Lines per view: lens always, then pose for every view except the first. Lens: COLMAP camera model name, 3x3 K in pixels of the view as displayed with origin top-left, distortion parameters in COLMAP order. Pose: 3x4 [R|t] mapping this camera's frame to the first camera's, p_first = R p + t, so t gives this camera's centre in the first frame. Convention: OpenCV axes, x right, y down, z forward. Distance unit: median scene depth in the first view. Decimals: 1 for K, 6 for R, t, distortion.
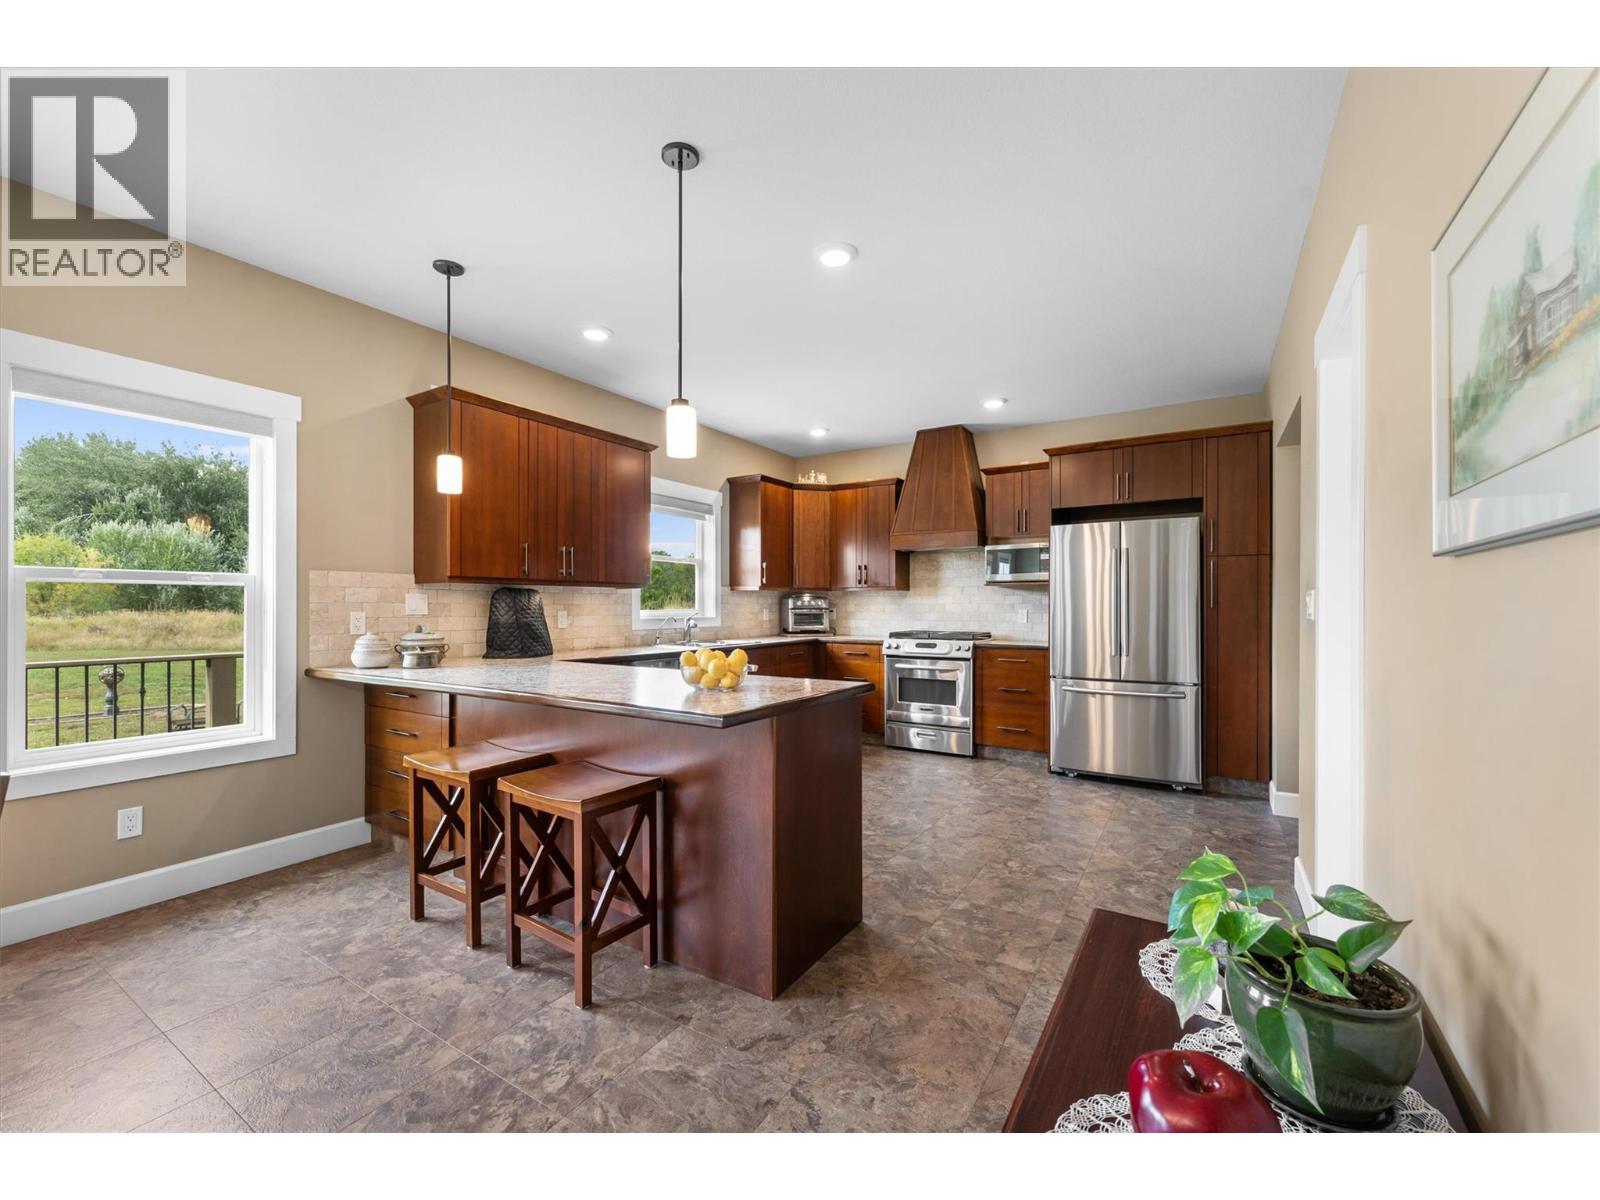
lens RADIAL K [[643.6, 0, 798.1], [0, 643.6, 606.3], [0, 0, 1]] dist [0.003327, -0.000672]
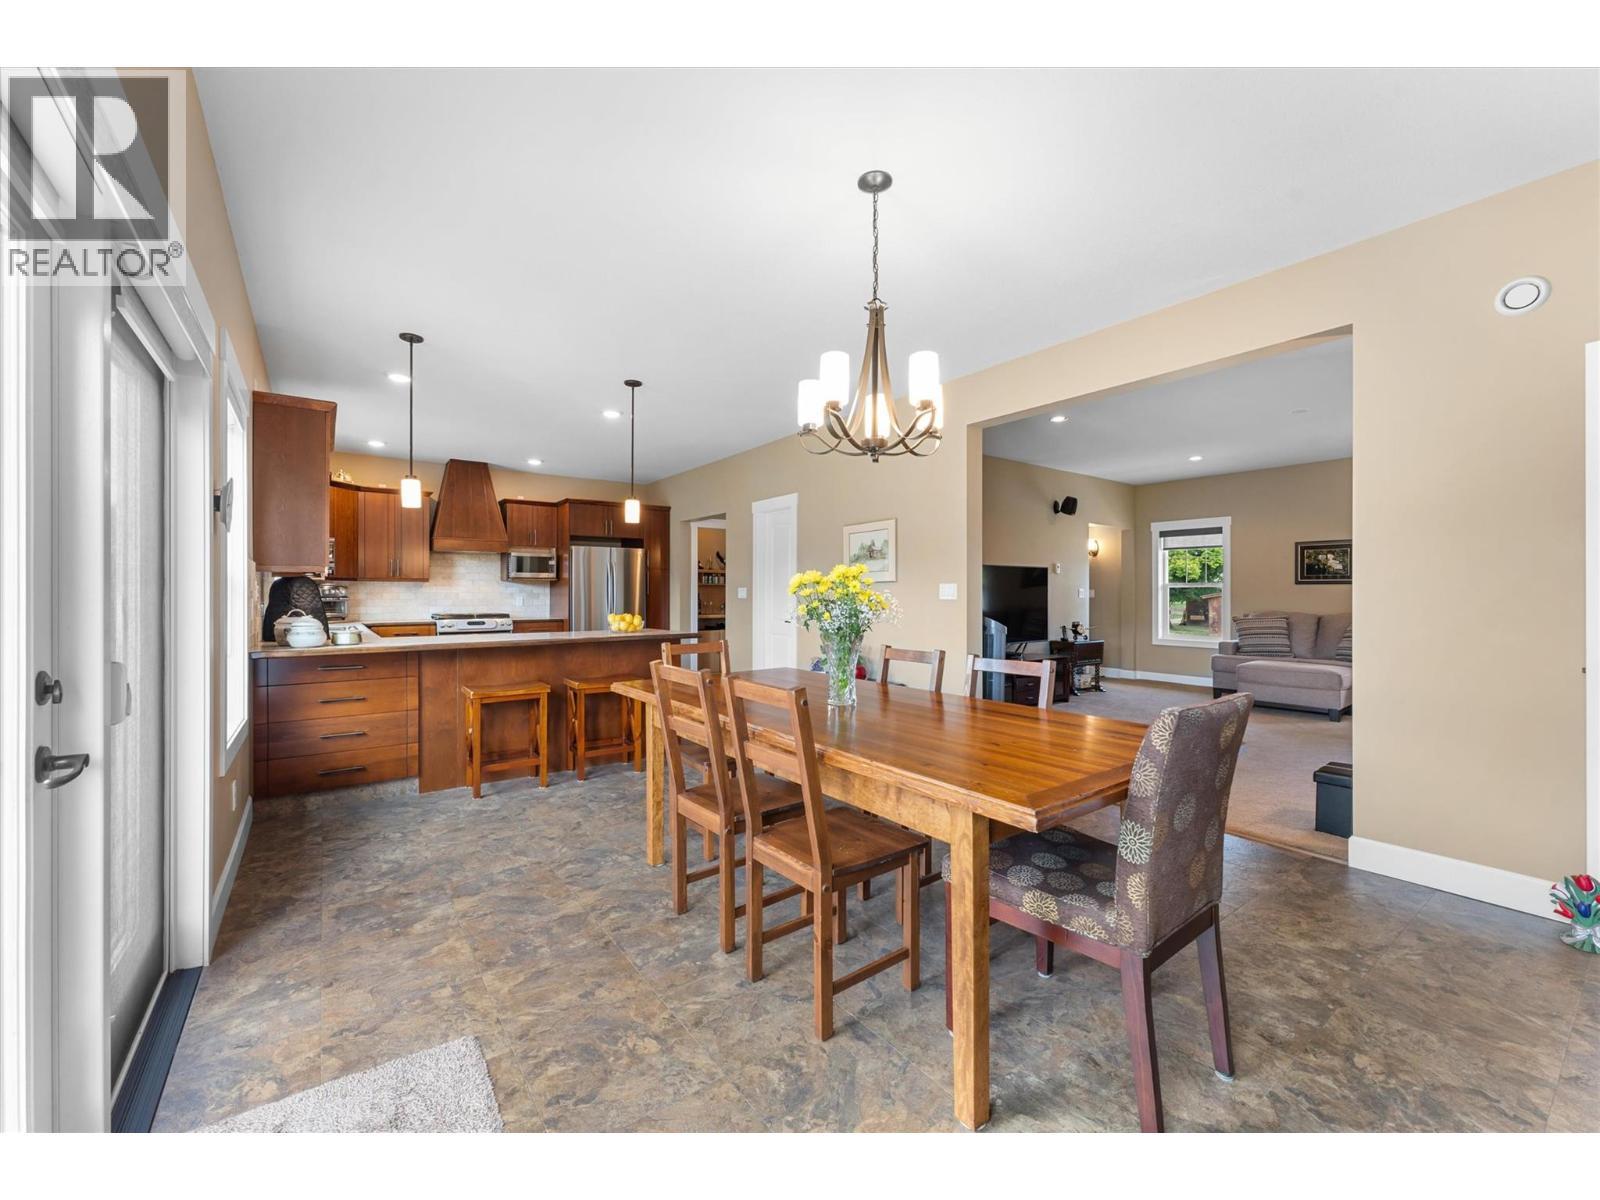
lens RADIAL K [[643.6, 0, 789.6], [0, 643.6, 594.9], [0, 0, 1]] dist [0.003327, -0.000672]
pose [[0.372355, 0.000478, 0.928090, -0.846392], [0.002733, 0.999995, -0.001612, 0.005091], [-0.928086, 0.003136, 0.372352, -0.122057]]
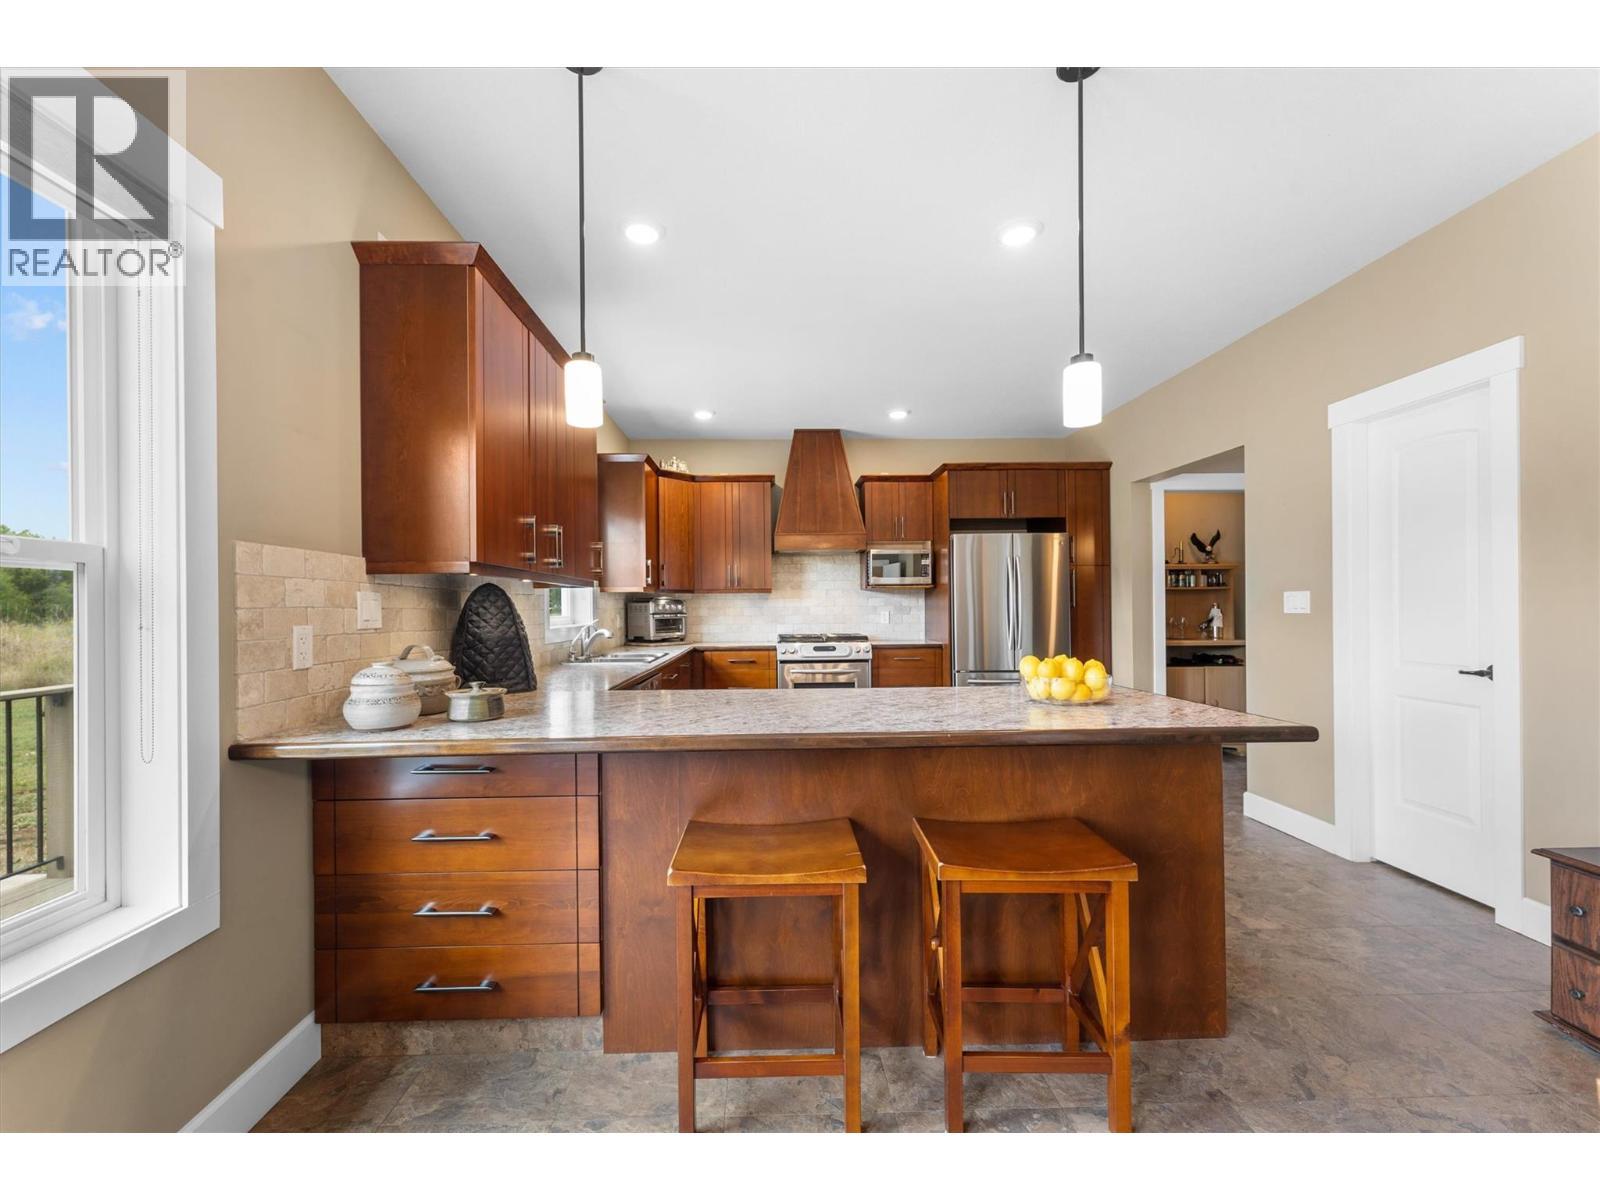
lens RADIAL K [[643.6, 0, 781.5], [0, 643.6, 605.1], [0, 0, 1]] dist [0.003327, -0.000672]
pose [[0.834144, -0.005953, 0.551515, -0.413594], [0.011731, 0.999907, -0.006950, 0.000369], [-0.551422, 0.012267, 0.834136, 0.223942]]
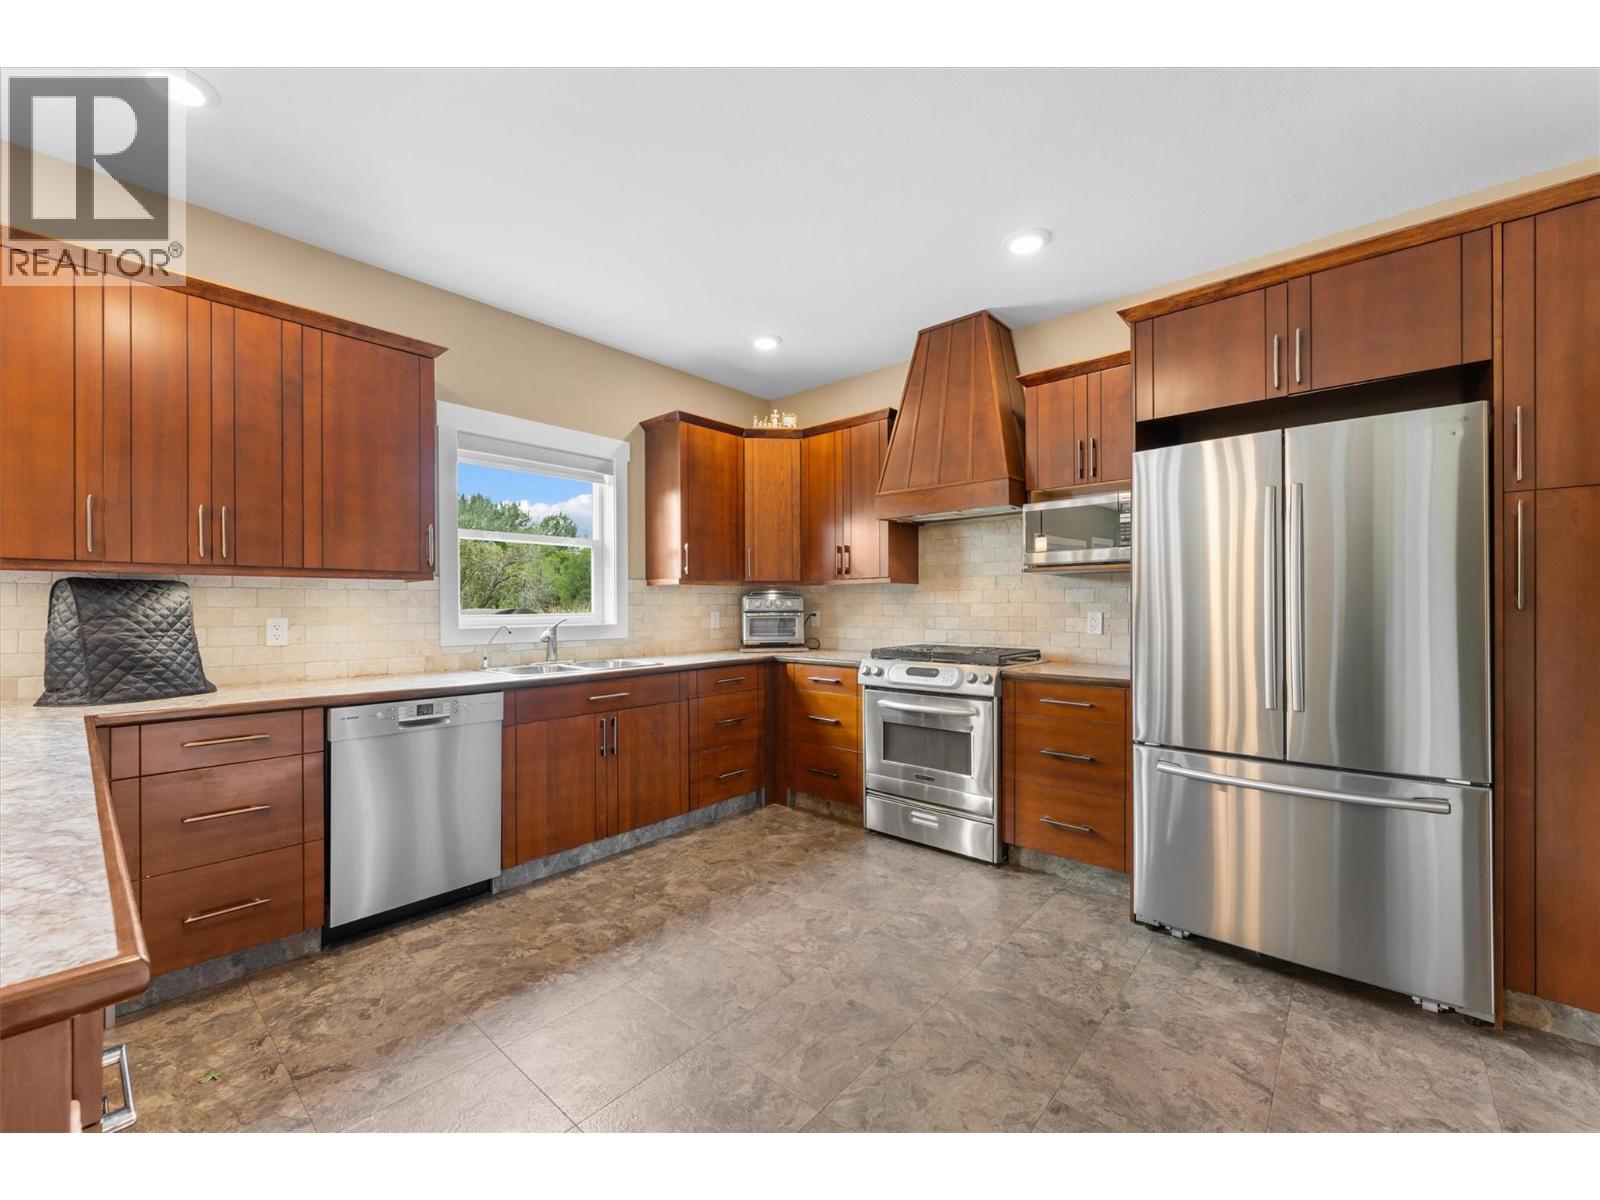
lens RADIAL K [[643.6, 0, 798.5], [0, 643.6, 605.8], [0, 0, 1]] dist [0.003327, -0.000672]
pose [[0.987680, -0.004072, -0.156432, 0.185245], [0.003741, 0.999990, -0.002412, -0.000750], [0.156440, 0.001797, 0.987686, 0.397180]]
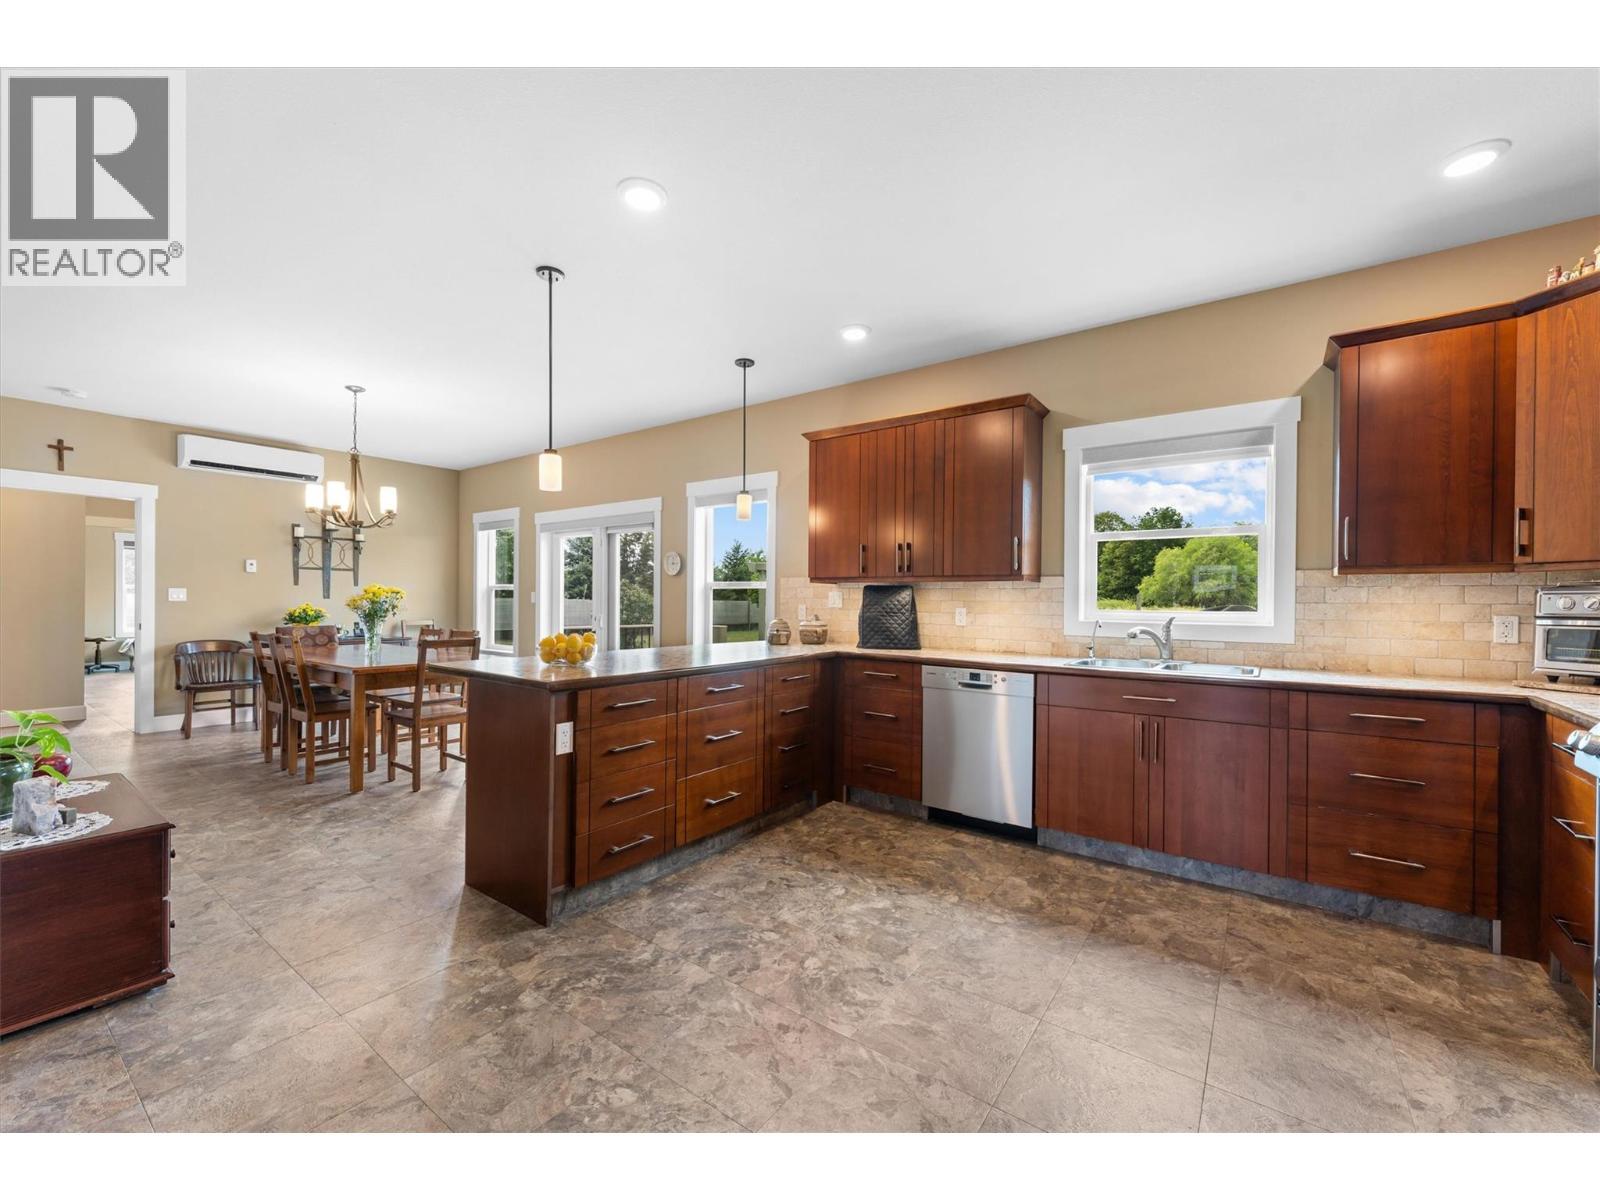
lens RADIAL K [[643.6, 0, 800.3], [0, 643.6, 605.8], [0, 0, 1]] dist [0.003327, -0.000672]
pose [[-0.062201, 0.009346, -0.998020, 0.499443], [-0.011041, 0.999889, 0.010051, -0.002331], [0.998003, 0.011644, -0.062091, 0.694319]]
